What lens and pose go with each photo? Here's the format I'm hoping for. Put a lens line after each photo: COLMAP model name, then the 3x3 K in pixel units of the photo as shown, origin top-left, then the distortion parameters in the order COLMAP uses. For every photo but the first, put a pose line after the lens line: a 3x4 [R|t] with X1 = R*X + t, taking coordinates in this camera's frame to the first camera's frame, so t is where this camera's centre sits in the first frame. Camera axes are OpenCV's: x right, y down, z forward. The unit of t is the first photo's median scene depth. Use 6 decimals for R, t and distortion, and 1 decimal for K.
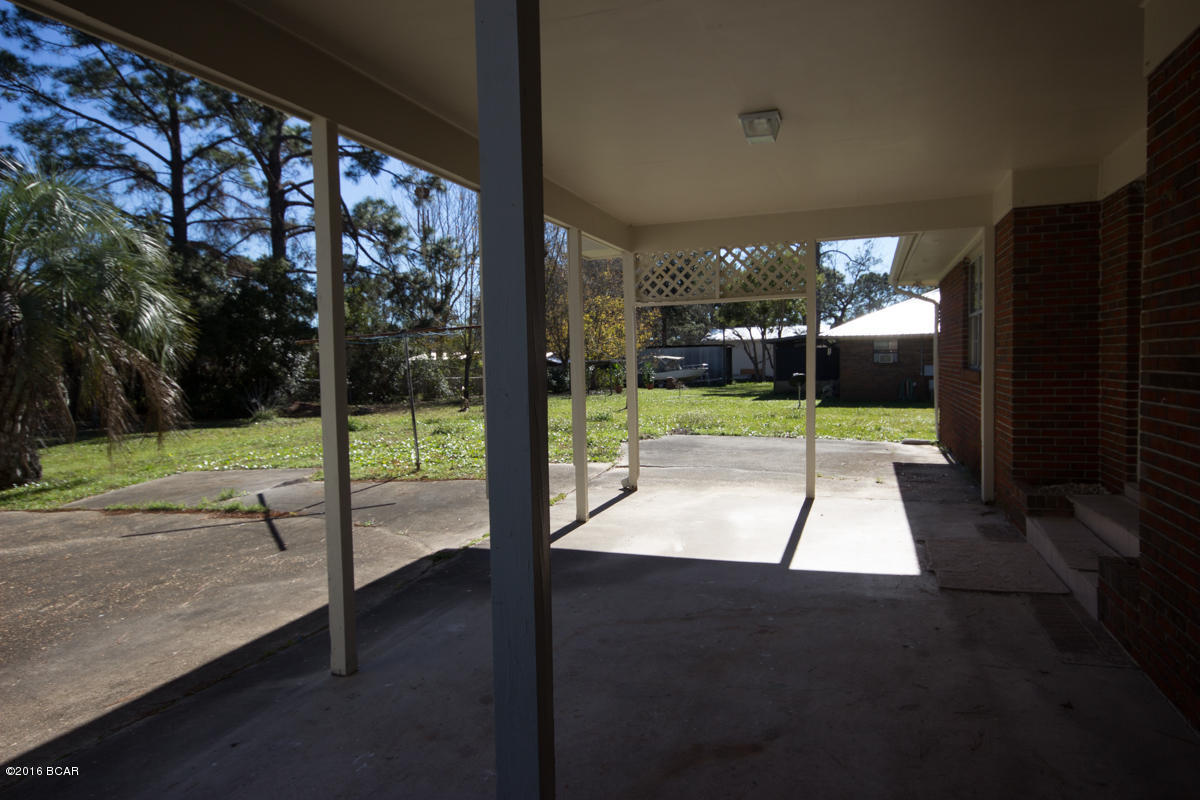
lens RADIAL K [[763.3, 0, 600.0], [0, 763.3, 400.0], [0, 0, 1]] dist [0.003532, 0.003591]
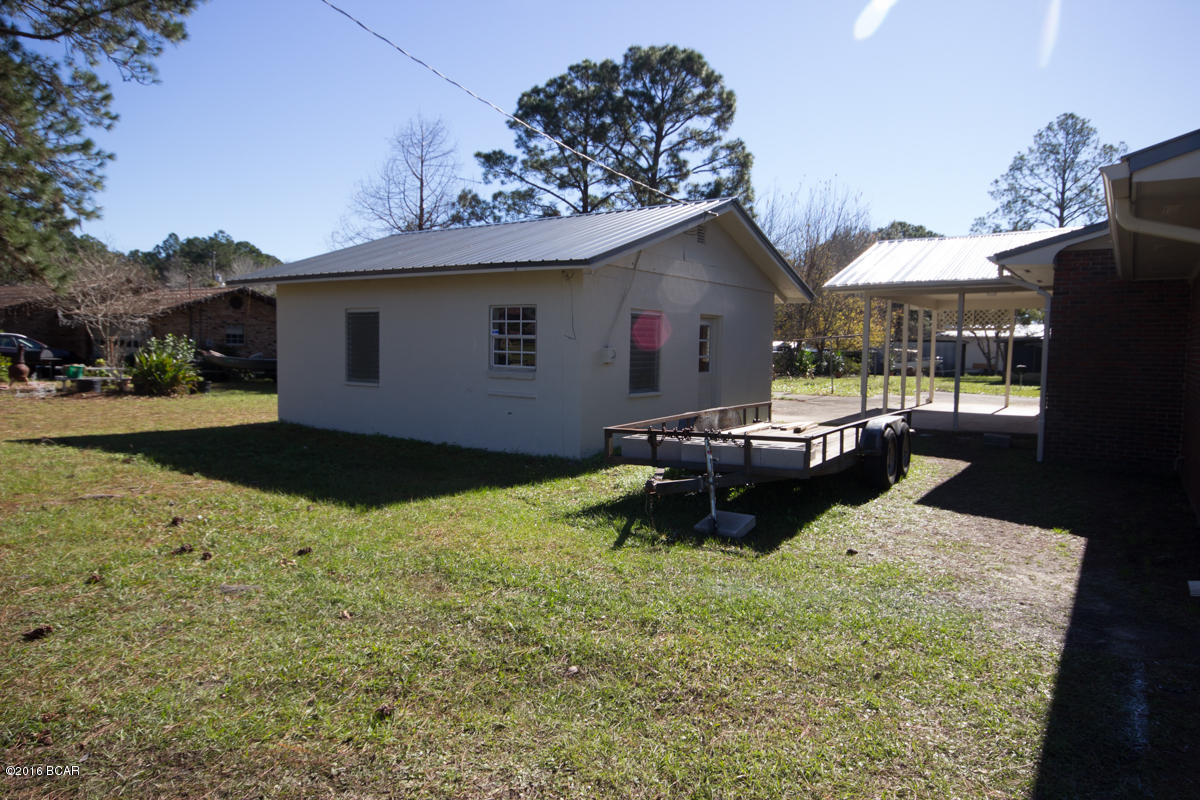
lens RADIAL K [[763.3, 0, 600.0], [0, 763.3, 400.0], [0, 0, 1]] dist [0.003532, 0.003591]
pose [[0.962890, 0.060455, -0.263034, -0.046464], [-0.053797, 0.998025, 0.032448, 0.006643], [0.264476, -0.017094, 0.964241, -0.233509]]
